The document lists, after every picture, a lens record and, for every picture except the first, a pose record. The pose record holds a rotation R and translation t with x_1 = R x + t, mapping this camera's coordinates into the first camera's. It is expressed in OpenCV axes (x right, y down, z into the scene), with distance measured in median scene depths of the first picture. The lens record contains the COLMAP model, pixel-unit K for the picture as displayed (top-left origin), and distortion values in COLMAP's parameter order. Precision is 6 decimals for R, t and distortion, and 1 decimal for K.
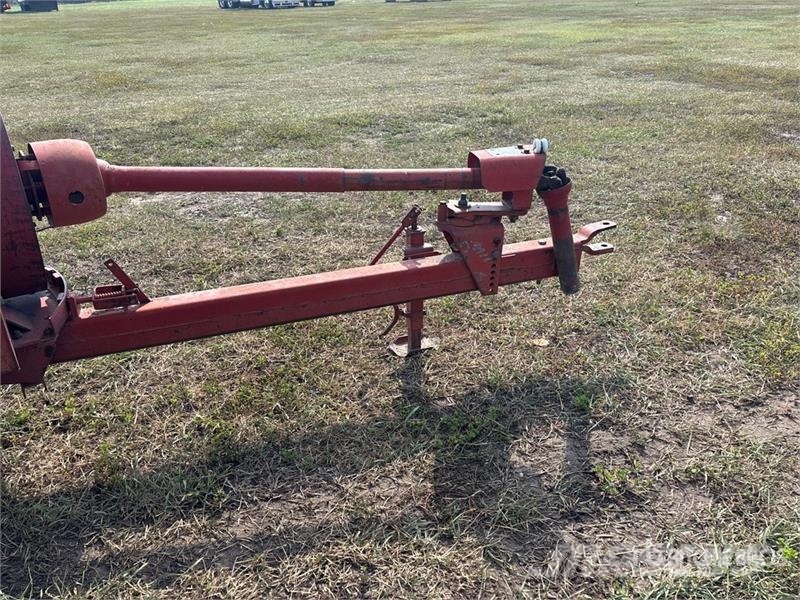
lens RADIAL K [[597.7, 0, 397.6], [0, 597.7, 297.9], [0, 0, 1]] dist [0.029220, -0.030140]
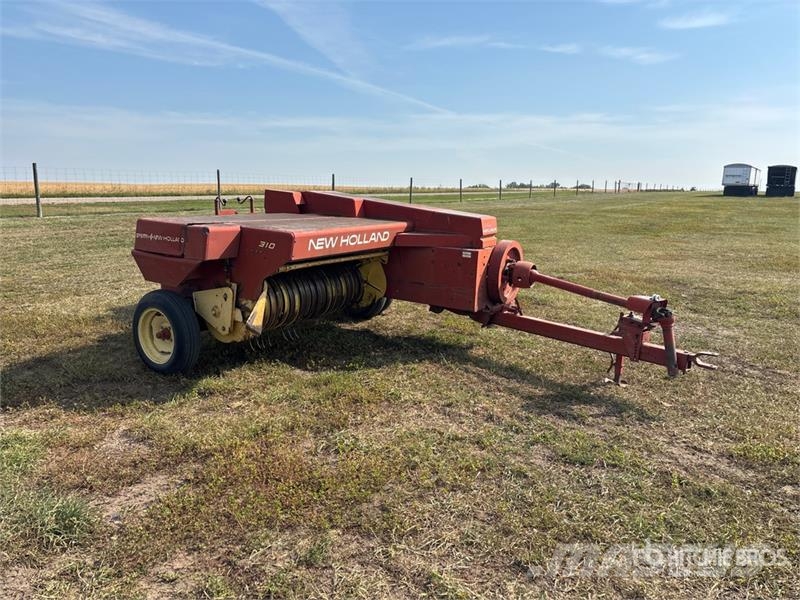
lens RADIAL K [[597.7, 0, 401.6], [0, 597.7, 300.9], [0, 0, 1]] dist [0.029220, -0.030140]
pose [[0.381590, 0.211885, -0.899719, 1.552566], [-0.438683, 0.898280, 0.025491, 0.099017], [0.813600, 0.384964, 0.435726, -0.621376]]
